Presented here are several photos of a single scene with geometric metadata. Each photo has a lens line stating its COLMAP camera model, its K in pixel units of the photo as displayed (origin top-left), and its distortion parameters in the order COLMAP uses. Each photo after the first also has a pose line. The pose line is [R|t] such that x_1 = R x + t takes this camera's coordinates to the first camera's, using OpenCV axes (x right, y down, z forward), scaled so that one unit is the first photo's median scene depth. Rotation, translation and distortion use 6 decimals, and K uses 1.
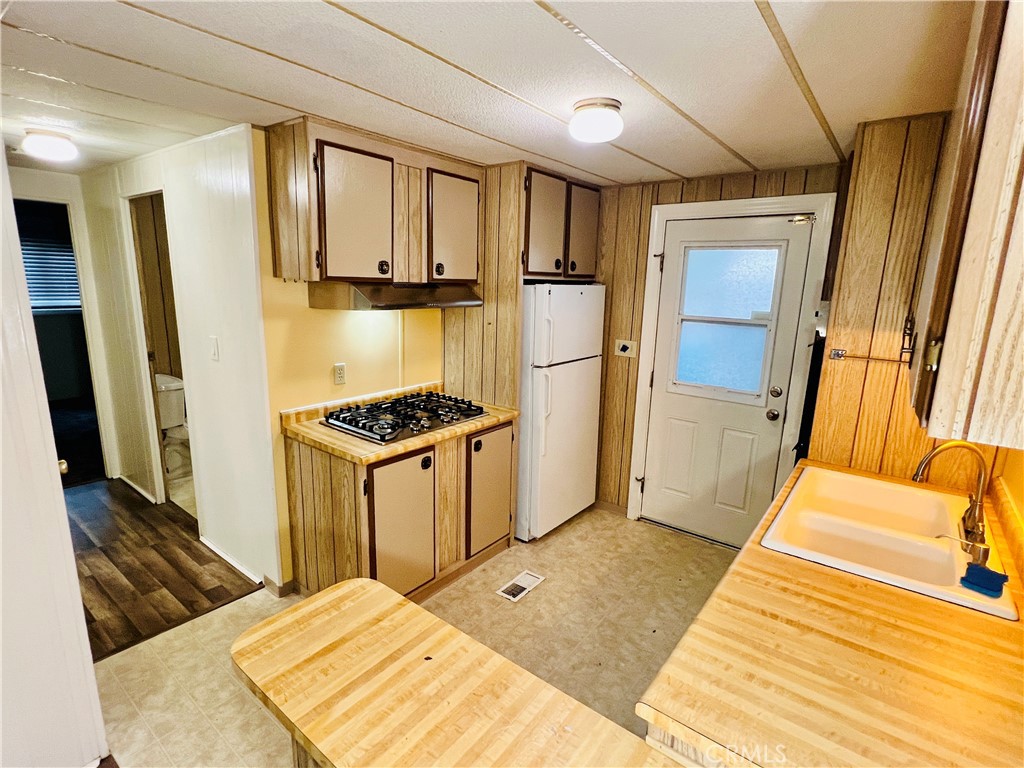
lens RADIAL K [[510.0, 0, 508.7], [0, 510.0, 385.7], [0, 0, 1]] dist [-0.001094, -0.000121]
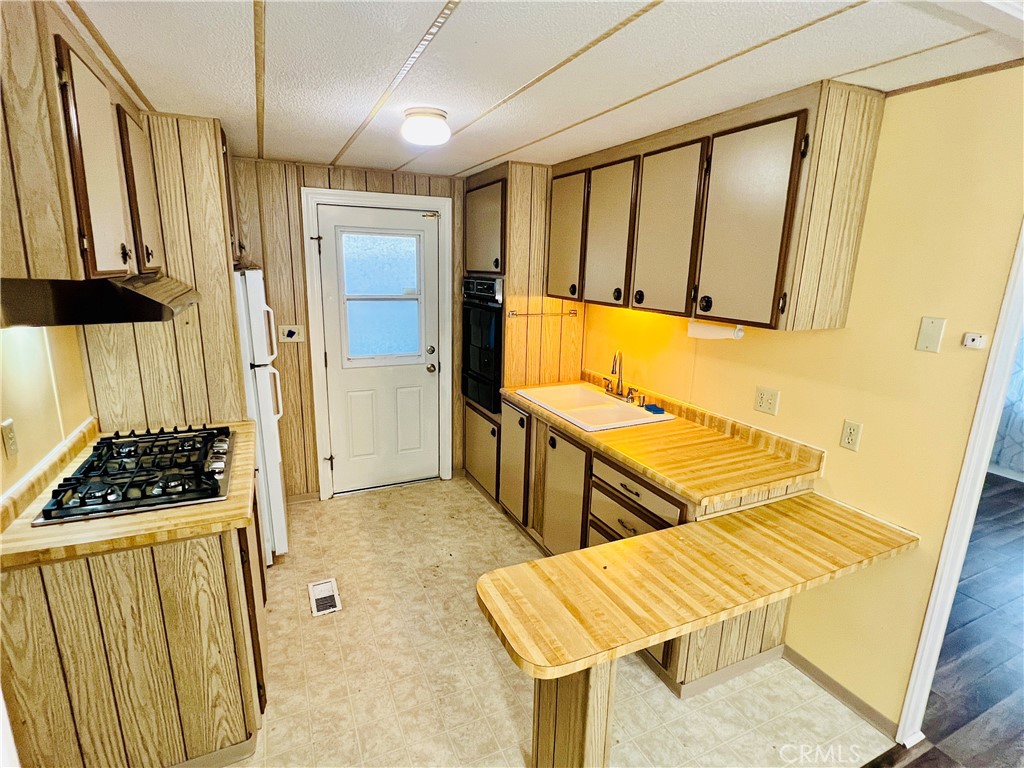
lens RADIAL K [[510.0, 0, 508.9], [0, 510.0, 385.5], [0, 0, 1]] dist [-0.001094, -0.000121]
pose [[0.456608, -0.221357, 0.861690, -0.557824], [0.173020, 0.972154, 0.158051, -0.075499], [-0.872682, 0.076922, 0.482193, 0.231922]]
